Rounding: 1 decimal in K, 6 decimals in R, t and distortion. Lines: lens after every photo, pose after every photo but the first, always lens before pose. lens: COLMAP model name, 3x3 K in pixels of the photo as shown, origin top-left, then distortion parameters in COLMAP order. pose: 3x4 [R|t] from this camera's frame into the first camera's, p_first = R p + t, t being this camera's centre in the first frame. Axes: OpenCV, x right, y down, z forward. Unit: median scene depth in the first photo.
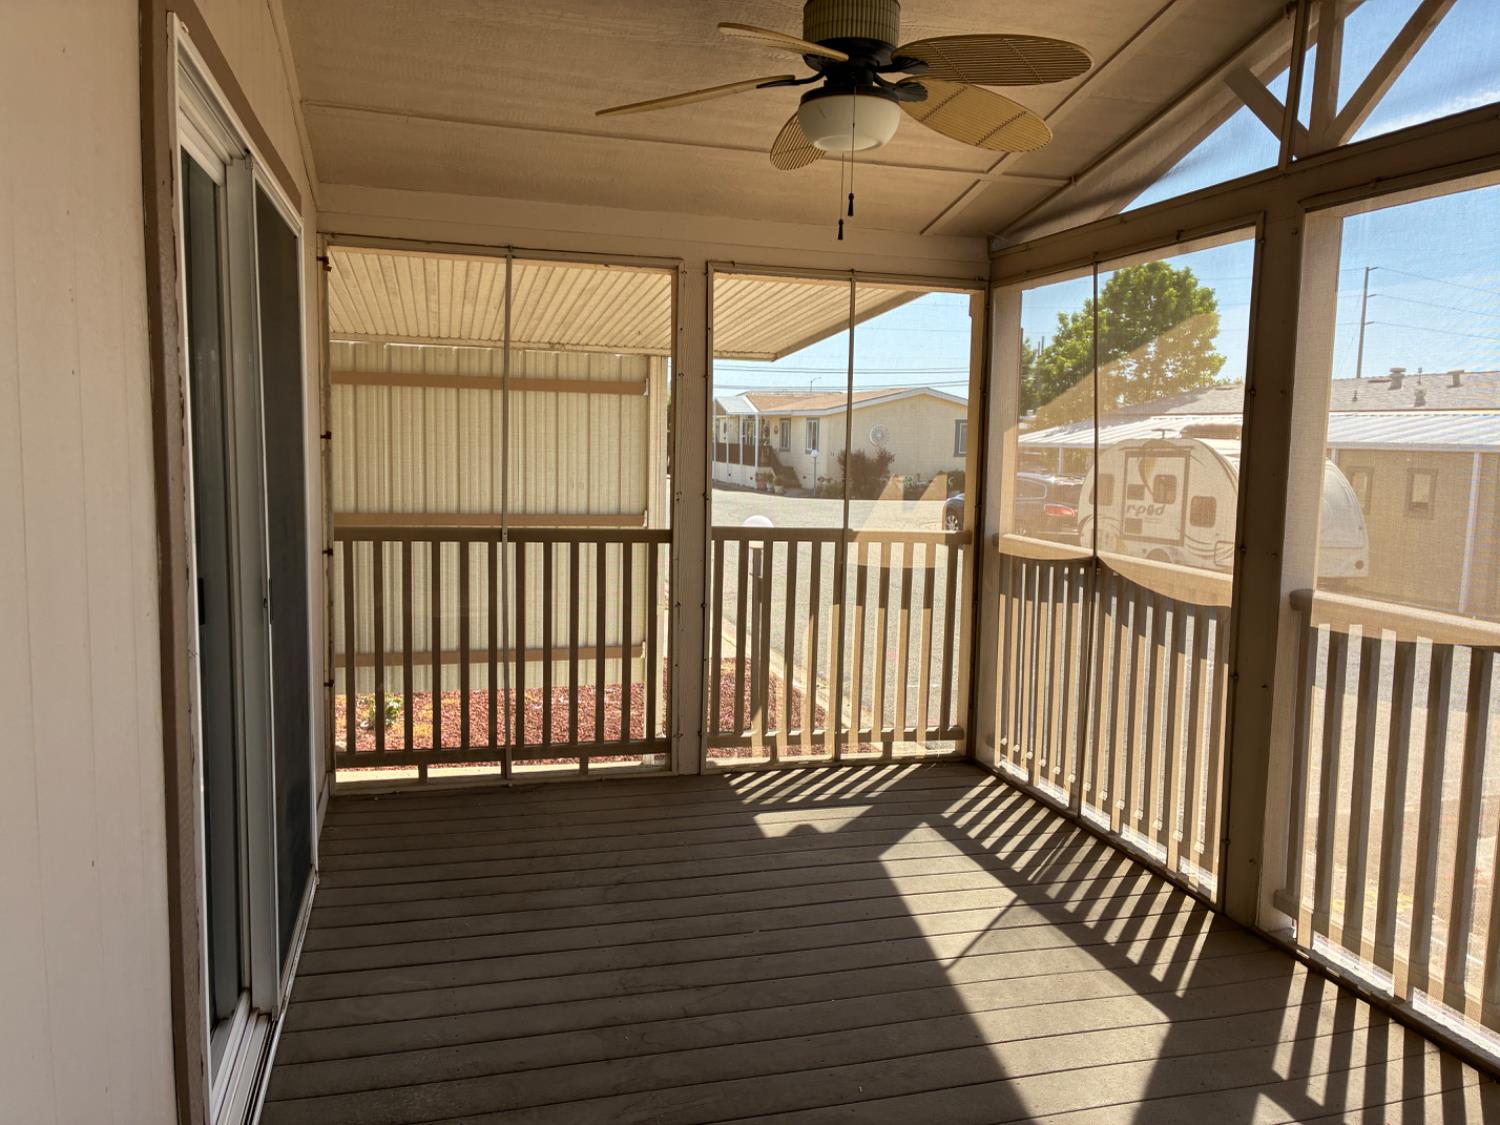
lens RADIAL K [[1138.5, 0, 726.8], [0, 1138.5, 553.1], [0, 0, 1]] dist [0.074419, -0.096494]
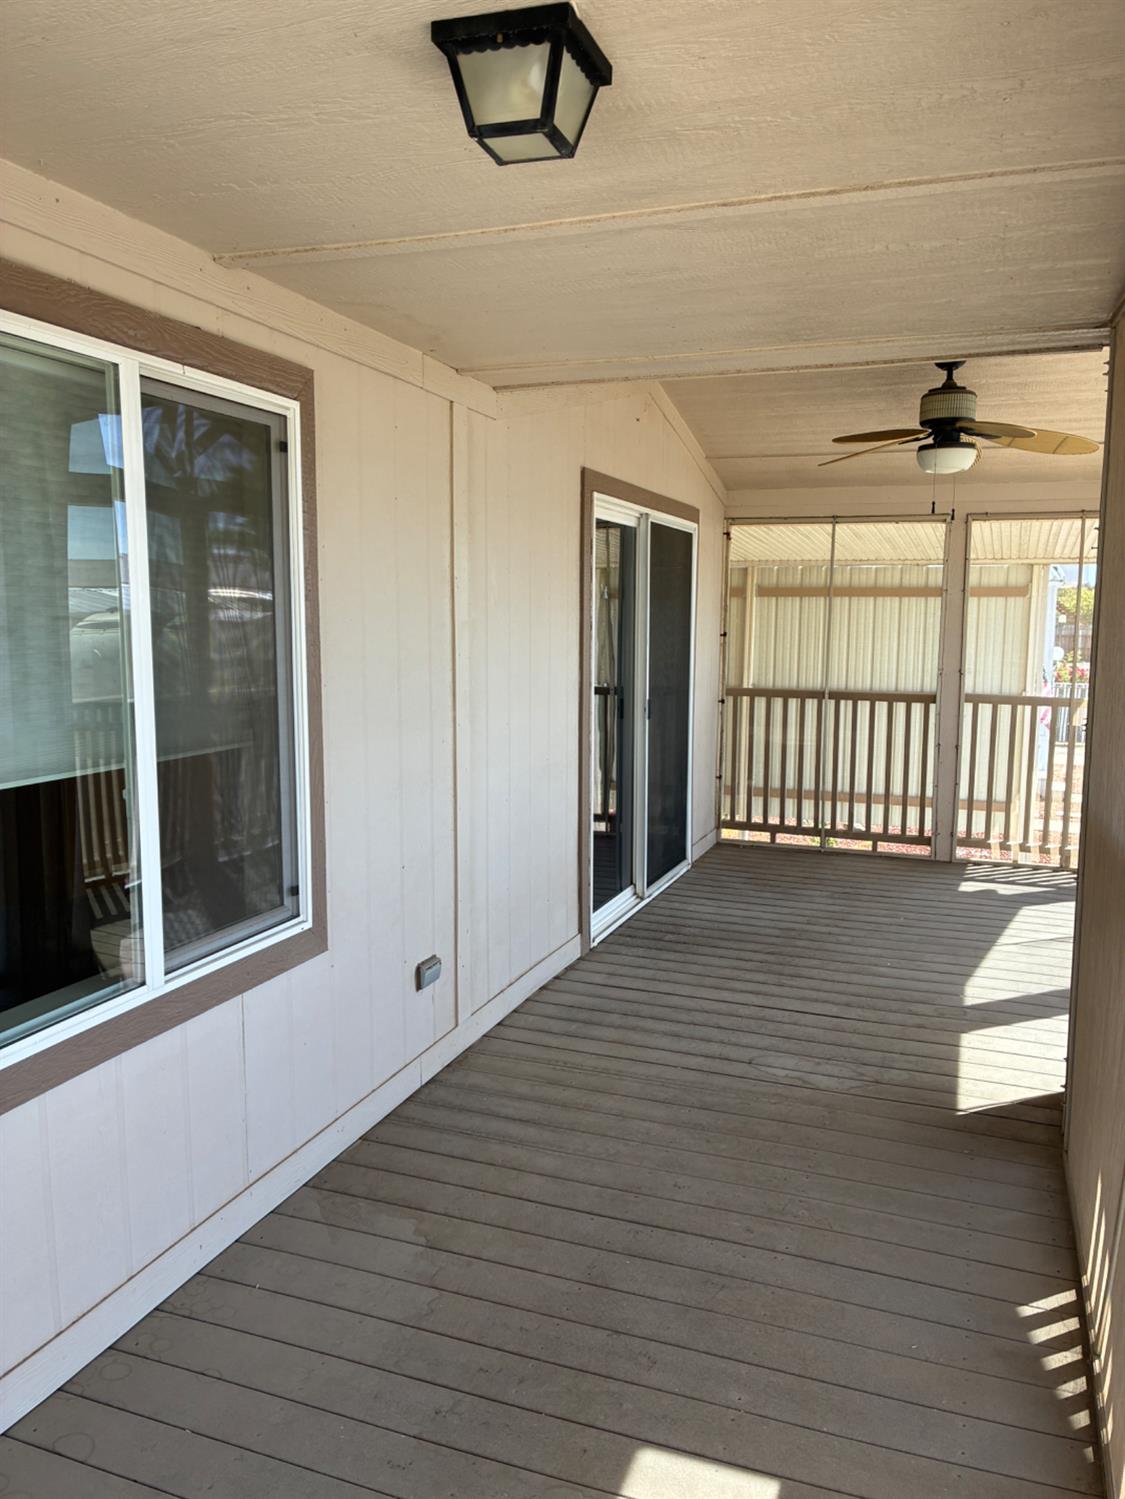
lens RADIAL K [[1137.7, 0, 557.6], [0, 1137.7, 749.7], [0, 0, 1]] dist [0.074419, -0.096494]
pose [[0.813436, 0.051375, -0.579381, 0.433237], [-0.050682, 0.998563, 0.017388, 0.052198], [0.579442, 0.015220, 0.814871, -0.524806]]
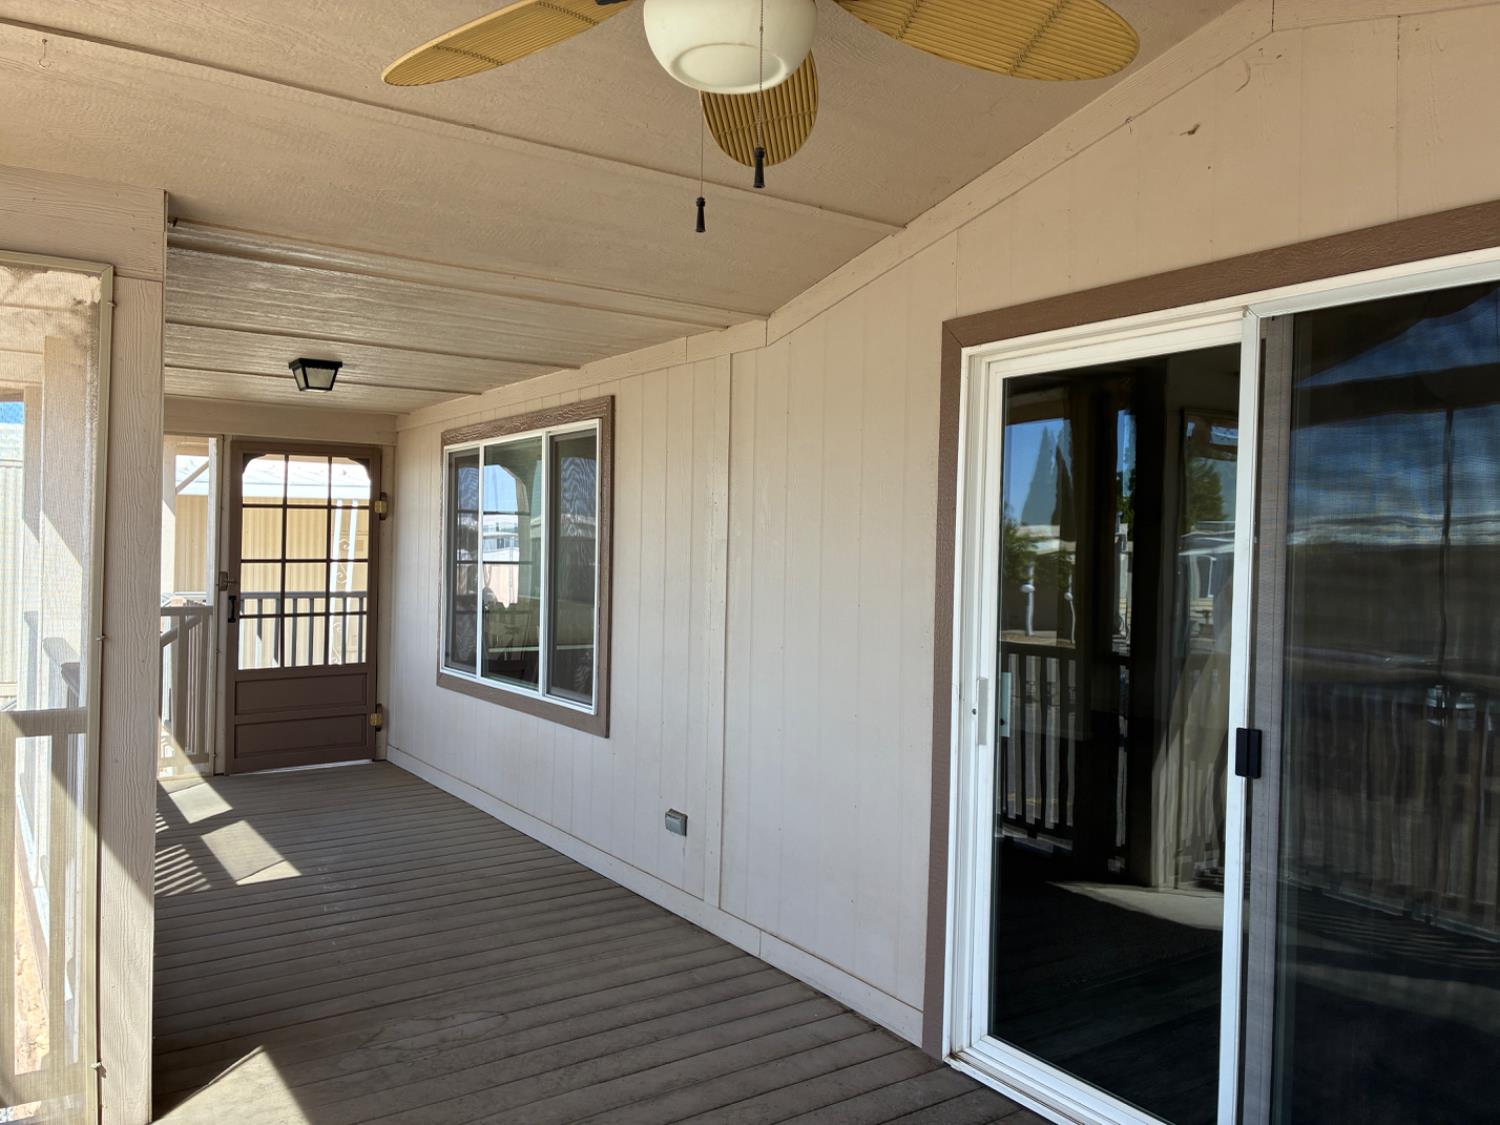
lens RADIAL K [[1138.5, 0, 743.7], [0, 1138.5, 564.0], [0, 0, 1]] dist [0.074419, -0.096494]
pose [[-0.943421, -0.041222, -0.329026, 0.169787], [-0.080036, 0.991214, 0.105306, -0.110573], [0.321794, 0.125682, -0.938431, 1.072139]]
